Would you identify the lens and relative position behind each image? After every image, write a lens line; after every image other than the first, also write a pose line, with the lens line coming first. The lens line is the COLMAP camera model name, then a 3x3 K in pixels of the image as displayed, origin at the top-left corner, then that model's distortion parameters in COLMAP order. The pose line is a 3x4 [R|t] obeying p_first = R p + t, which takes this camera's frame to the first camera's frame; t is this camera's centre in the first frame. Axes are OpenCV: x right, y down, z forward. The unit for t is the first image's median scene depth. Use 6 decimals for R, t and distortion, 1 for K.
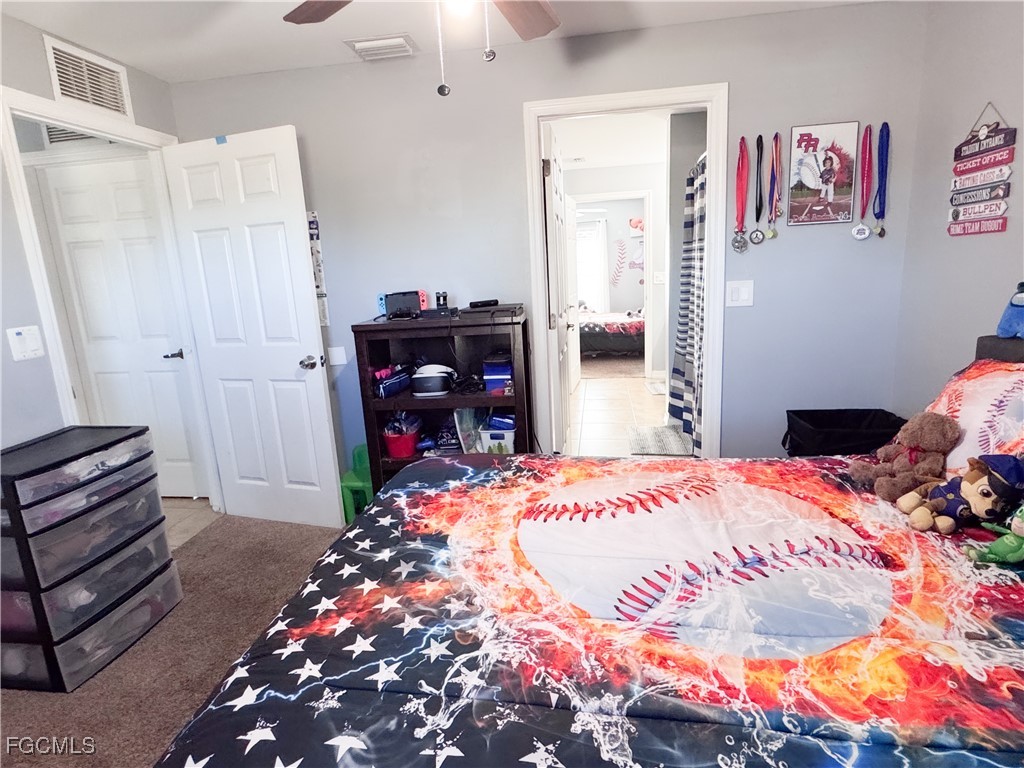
lens RADIAL K [[558.6, 0, 512.3], [0, 558.6, 385.4], [0, 0, 1]] dist [0.002848, -0.014546]
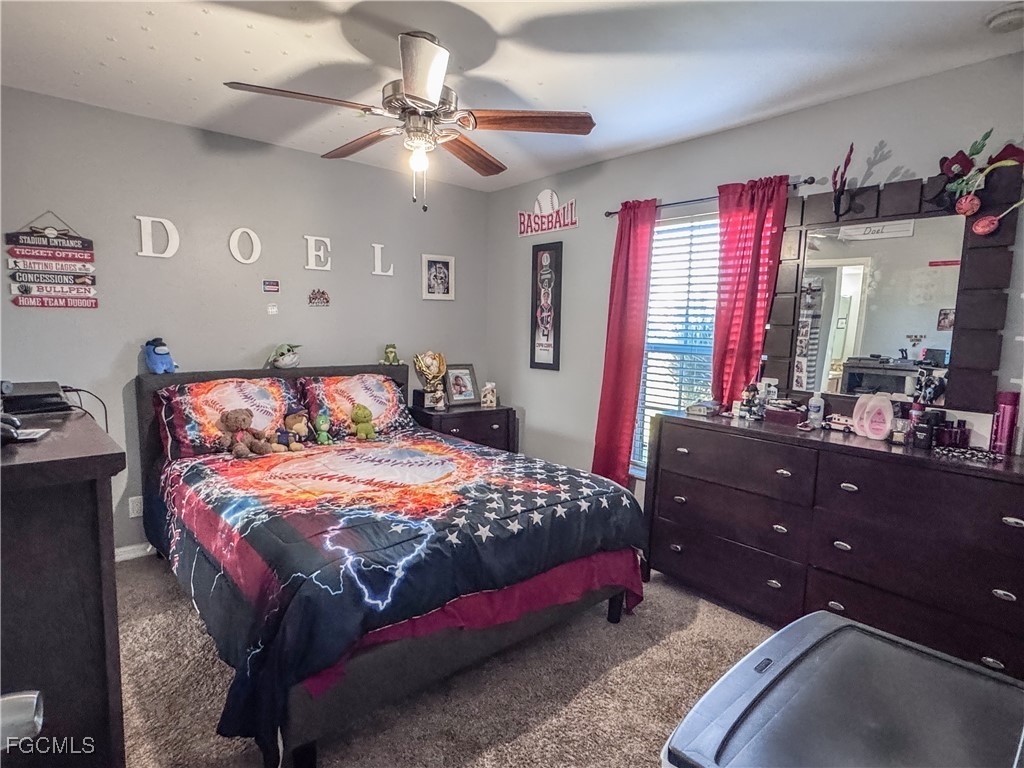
lens RADIAL K [[558.6, 0, 512.3], [0, 558.6, 385.4], [0, 0, 1]] dist [0.002848, -0.014546]
pose [[-0.758833, -0.032871, 0.650455, -1.073995], [0.153457, 0.961582, 0.227620, -0.293101], [-0.632948, 0.272542, -0.724636, 1.686429]]
